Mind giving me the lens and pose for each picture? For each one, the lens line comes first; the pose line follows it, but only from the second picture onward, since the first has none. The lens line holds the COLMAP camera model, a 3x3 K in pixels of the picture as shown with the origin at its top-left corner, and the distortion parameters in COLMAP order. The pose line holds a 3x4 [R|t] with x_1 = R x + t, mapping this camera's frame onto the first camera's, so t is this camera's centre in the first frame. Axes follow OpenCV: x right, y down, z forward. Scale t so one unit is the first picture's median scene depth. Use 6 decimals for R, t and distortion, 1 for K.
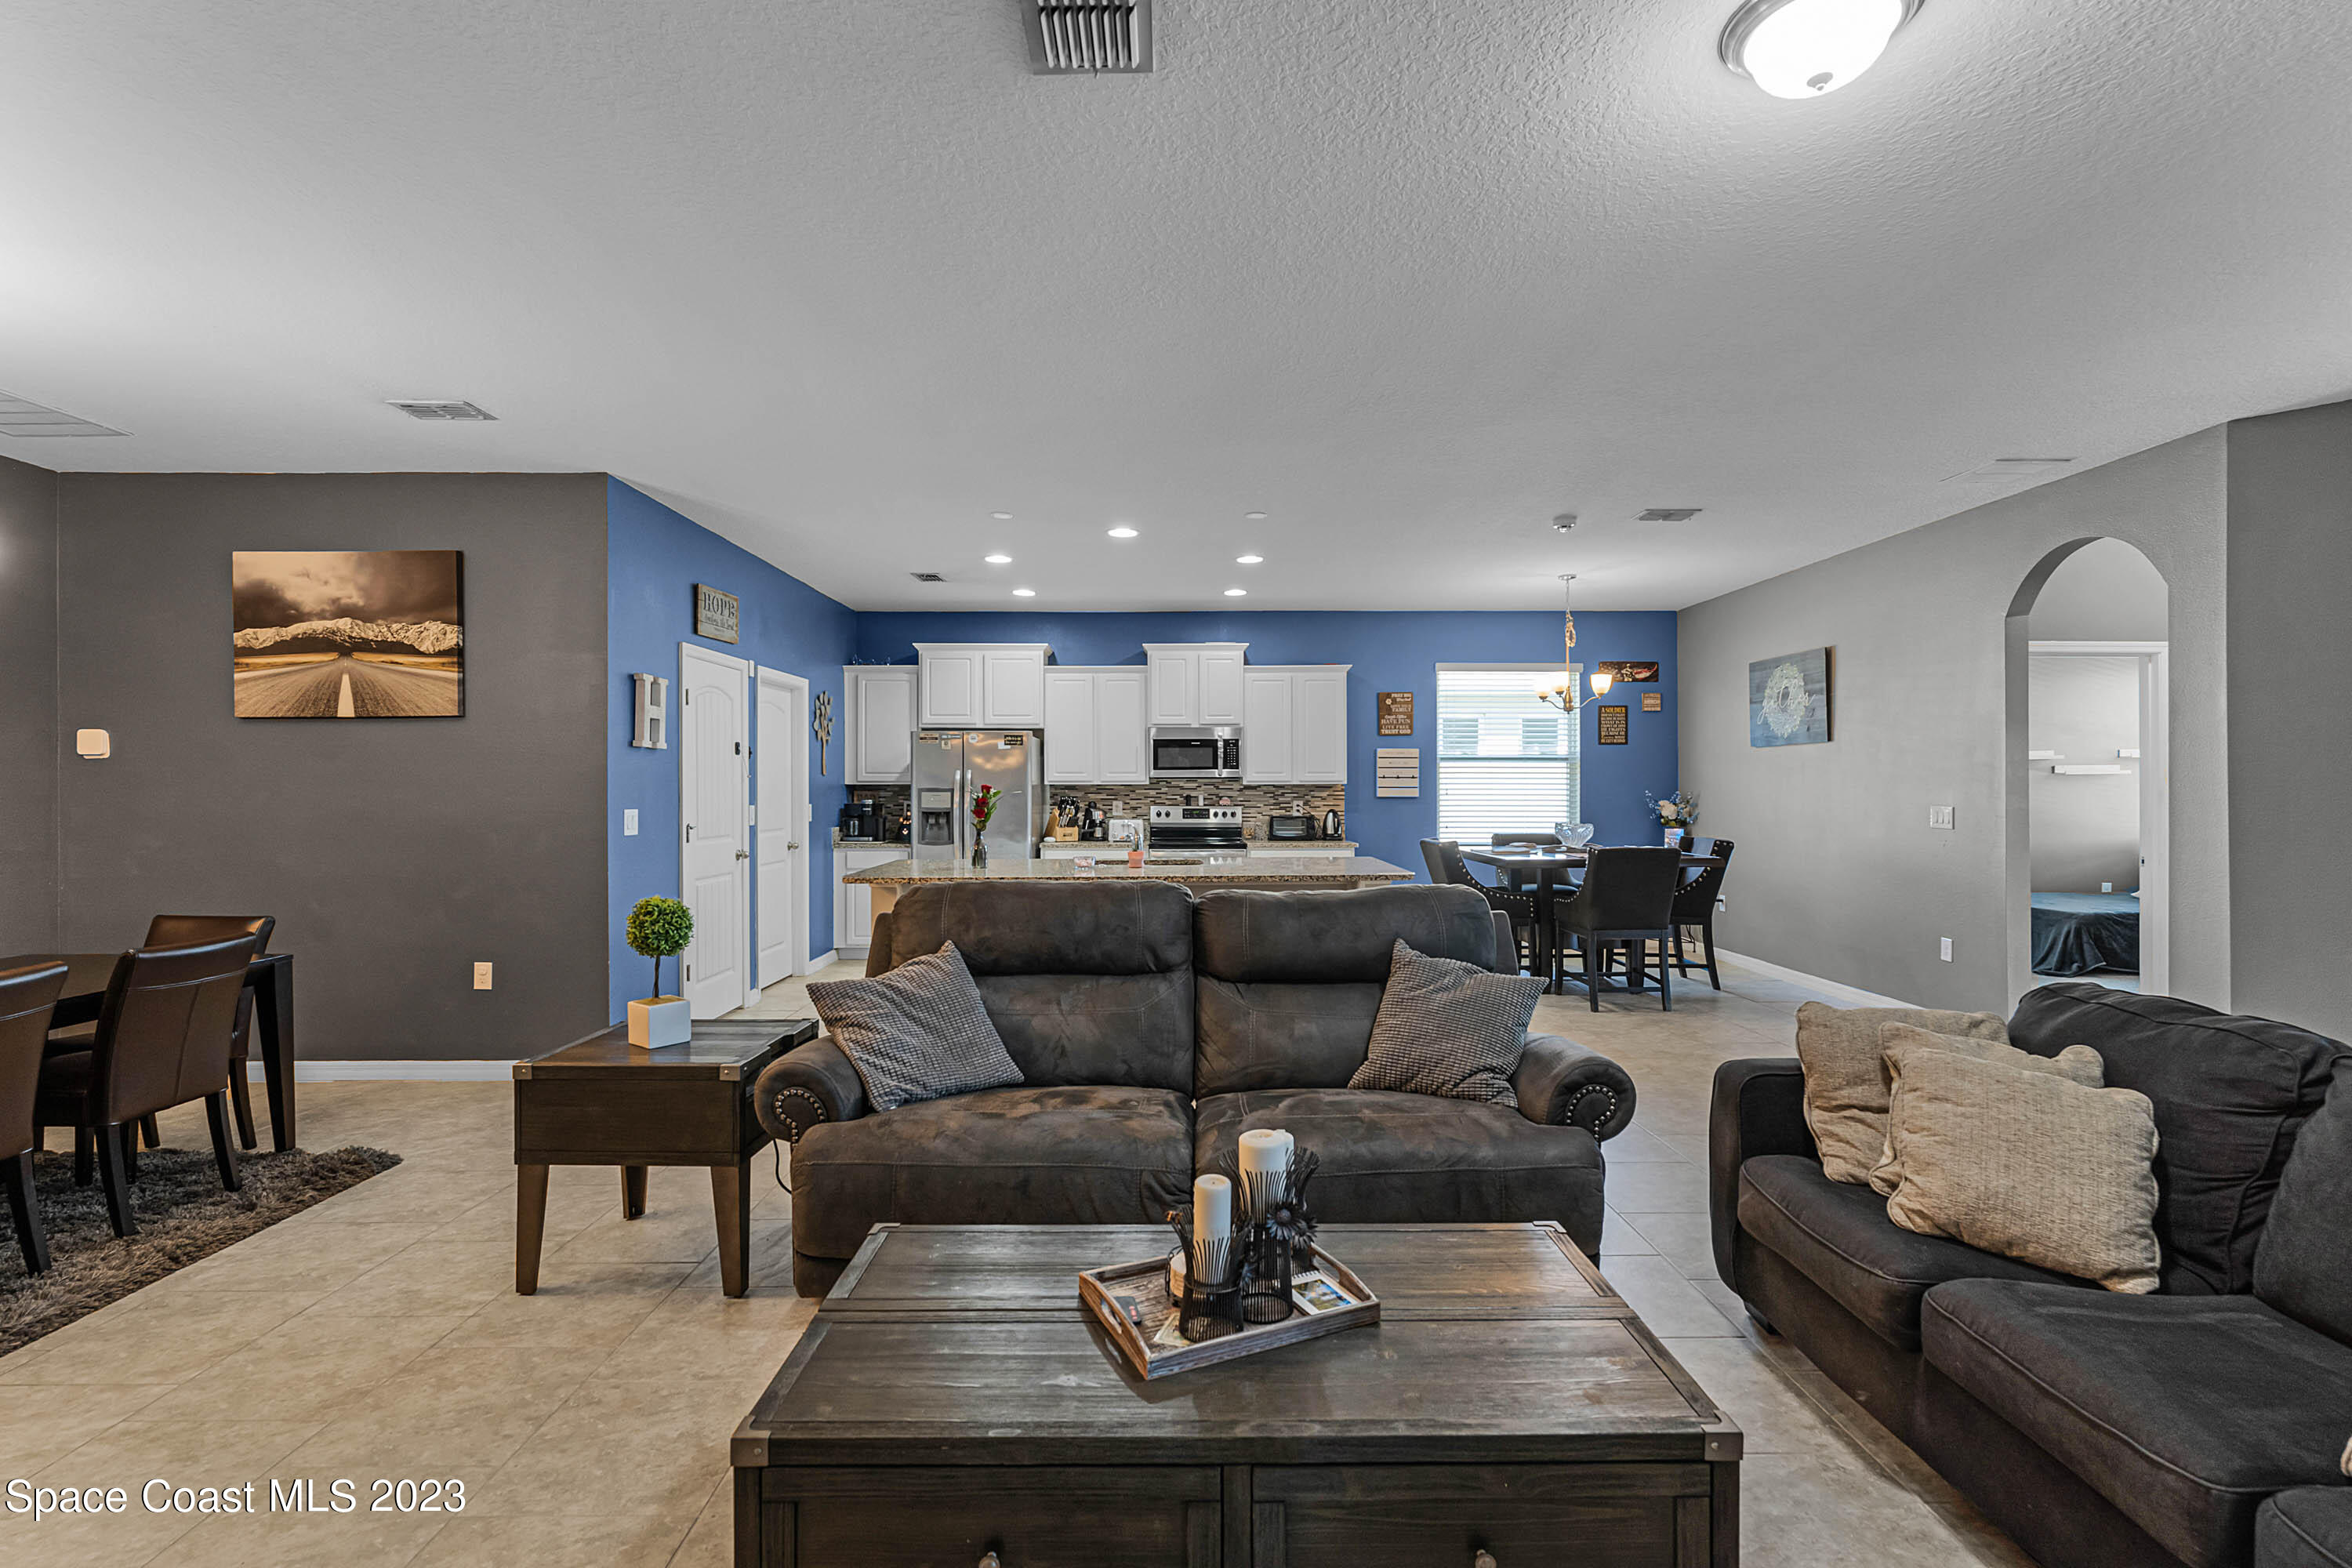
lens RADIAL K [[1079.1, 0, 1176.0], [0, 1079.1, 784.0], [0, 0, 1]] dist [-0.001708, -0.000532]
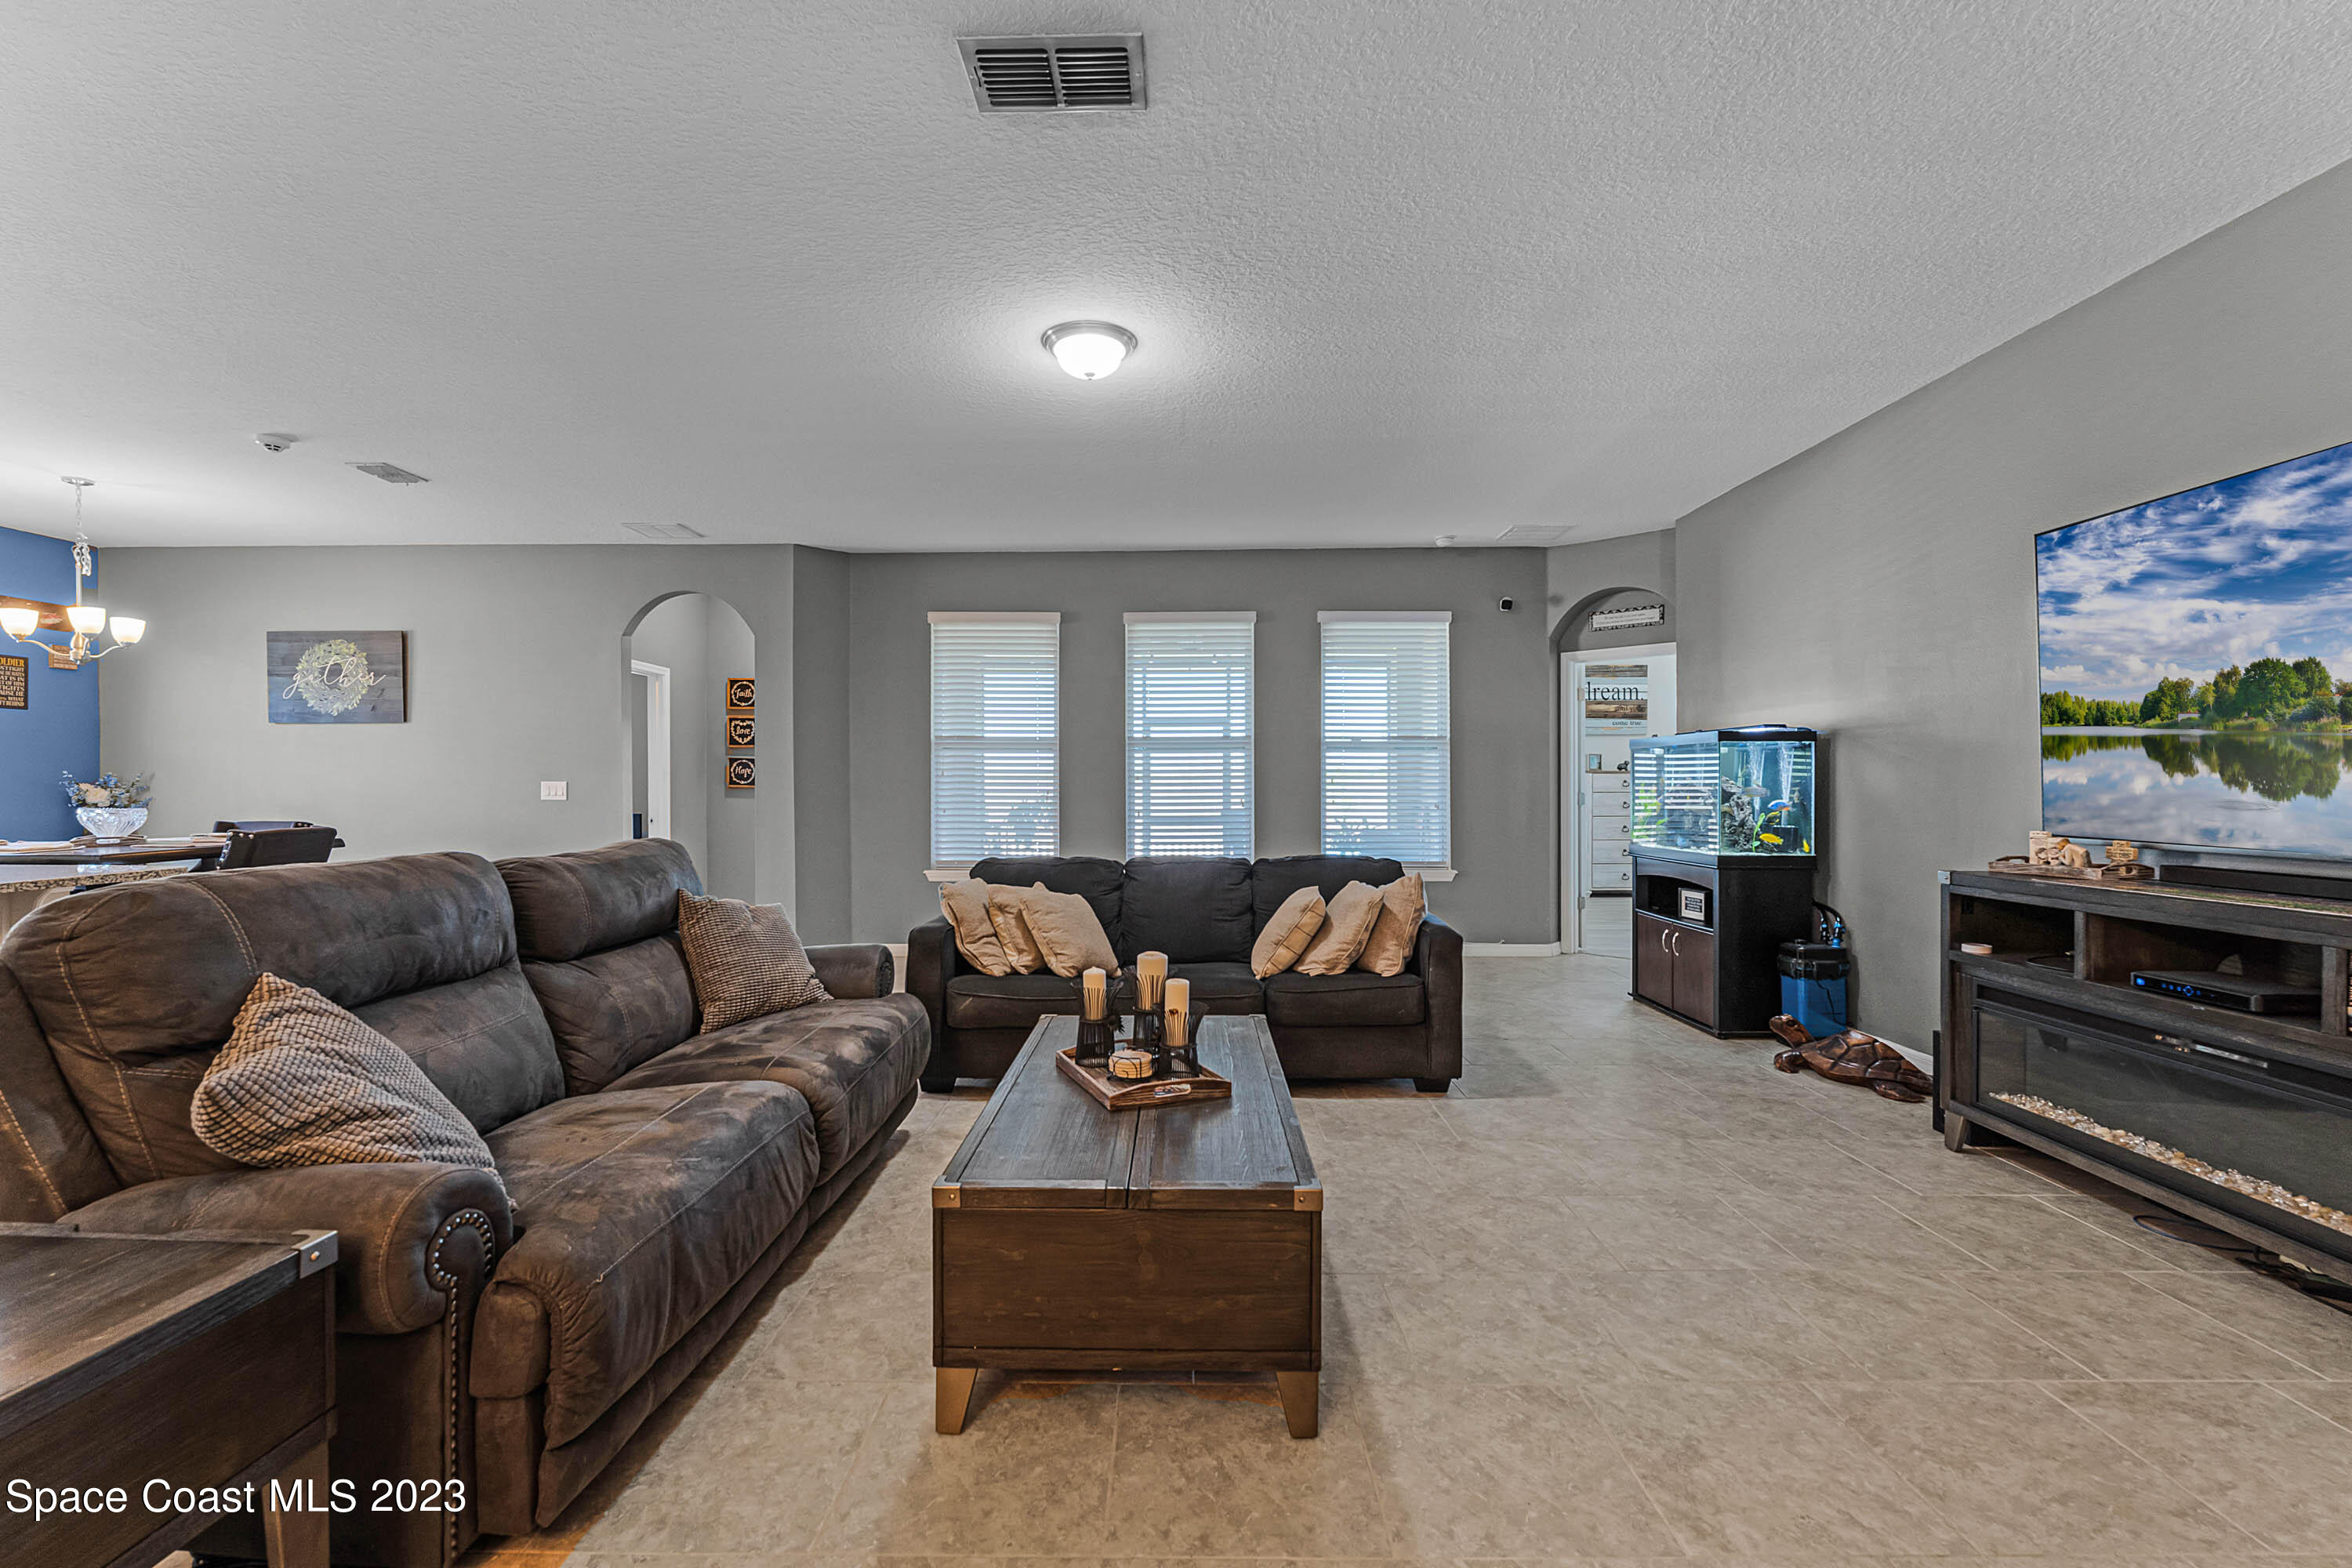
lens RADIAL K [[1008.3, 0, 1176.0], [0, 1008.3, 784.0], [0, 0, 1]] dist [-0.002181, 0.000060]
pose [[0.015239, 0.001774, 0.999882, -0.316457], [0.000392, 0.999998, -0.001780, 0.019788], [-0.999884, 0.000419, 0.015239, 0.219916]]
